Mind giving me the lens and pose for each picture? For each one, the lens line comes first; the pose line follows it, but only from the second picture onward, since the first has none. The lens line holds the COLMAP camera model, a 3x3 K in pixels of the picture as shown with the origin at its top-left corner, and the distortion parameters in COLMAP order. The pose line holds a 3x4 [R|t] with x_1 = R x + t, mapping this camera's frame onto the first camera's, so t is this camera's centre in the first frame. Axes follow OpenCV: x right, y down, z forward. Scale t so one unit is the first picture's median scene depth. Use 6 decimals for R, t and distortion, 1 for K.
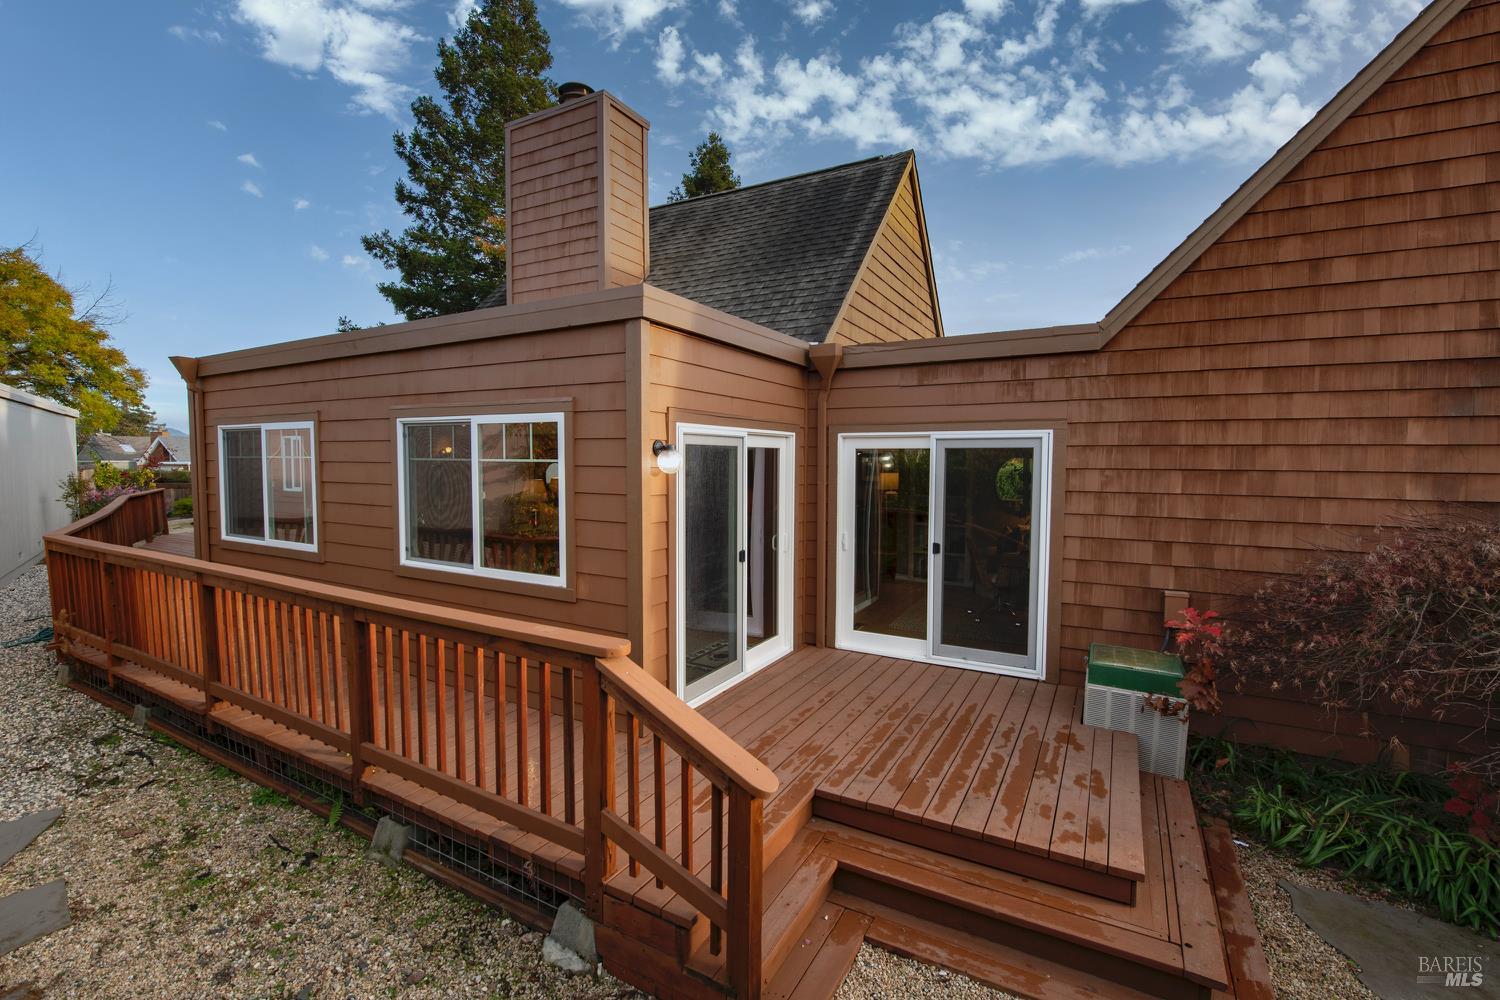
lens RADIAL K [[655.4, 0, 750.0], [0, 655.4, 500.0], [0, 0, 1]] dist [-0.009910, -0.000375]
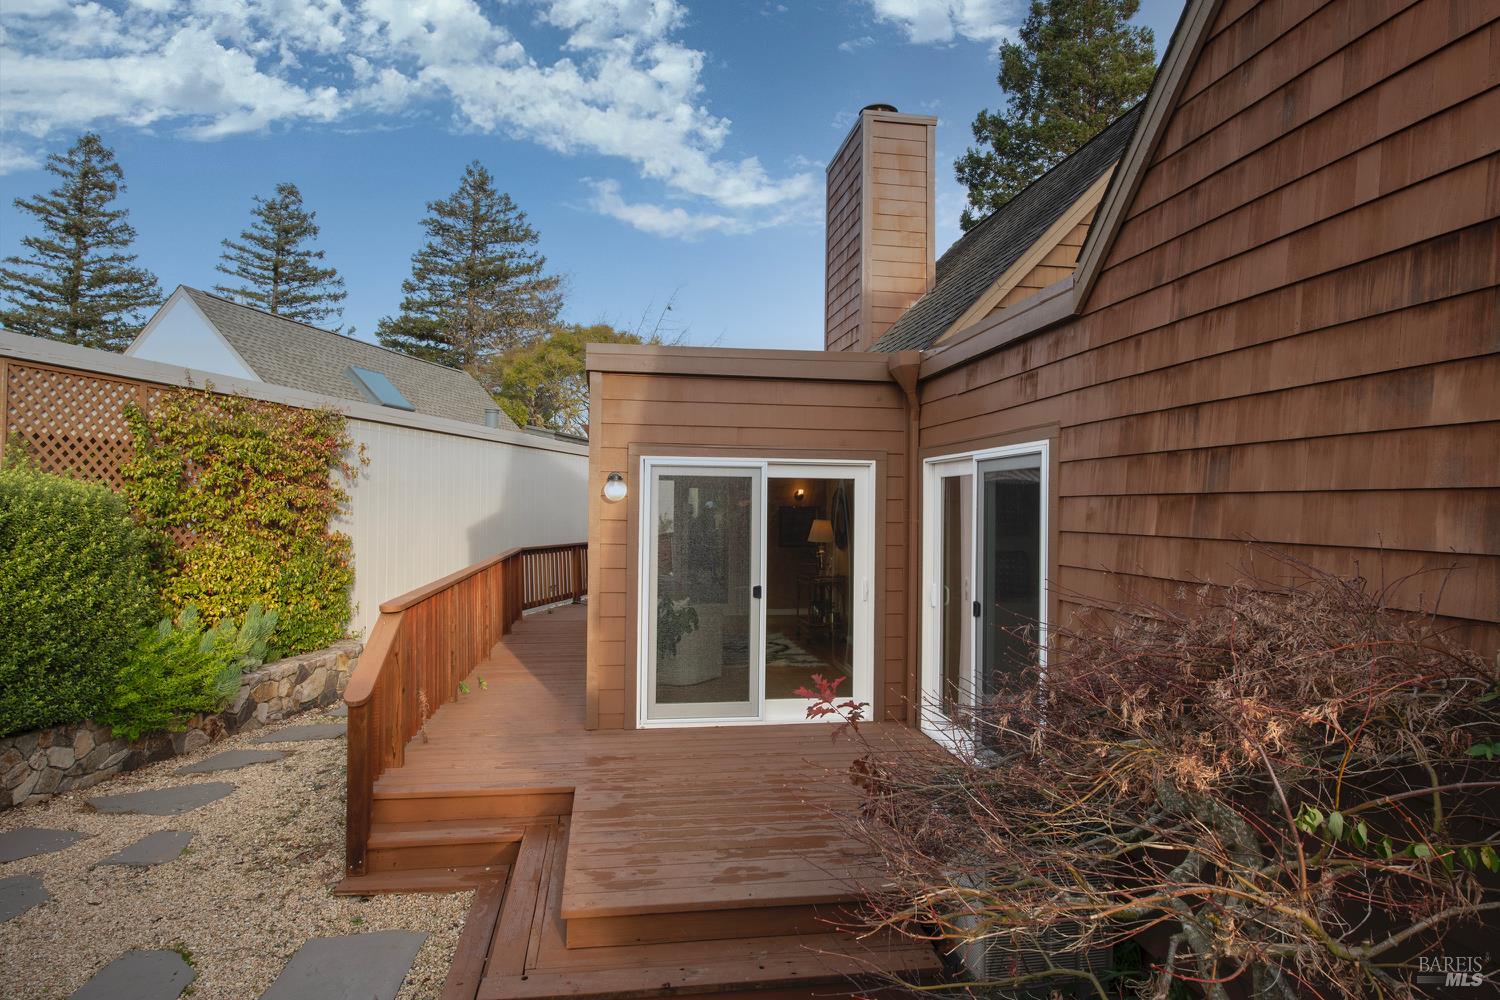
lens RADIAL K [[850.6, 0, 750.0], [0, 850.6, 500.0], [0, 0, 1]] dist [-0.000145, 0.000736]
pose [[0.609479, -0.006057, -0.792779, 1.092662], [-0.056455, 0.997101, -0.051020, 0.018484], [0.790789, 0.075852, 0.607370, 0.262275]]
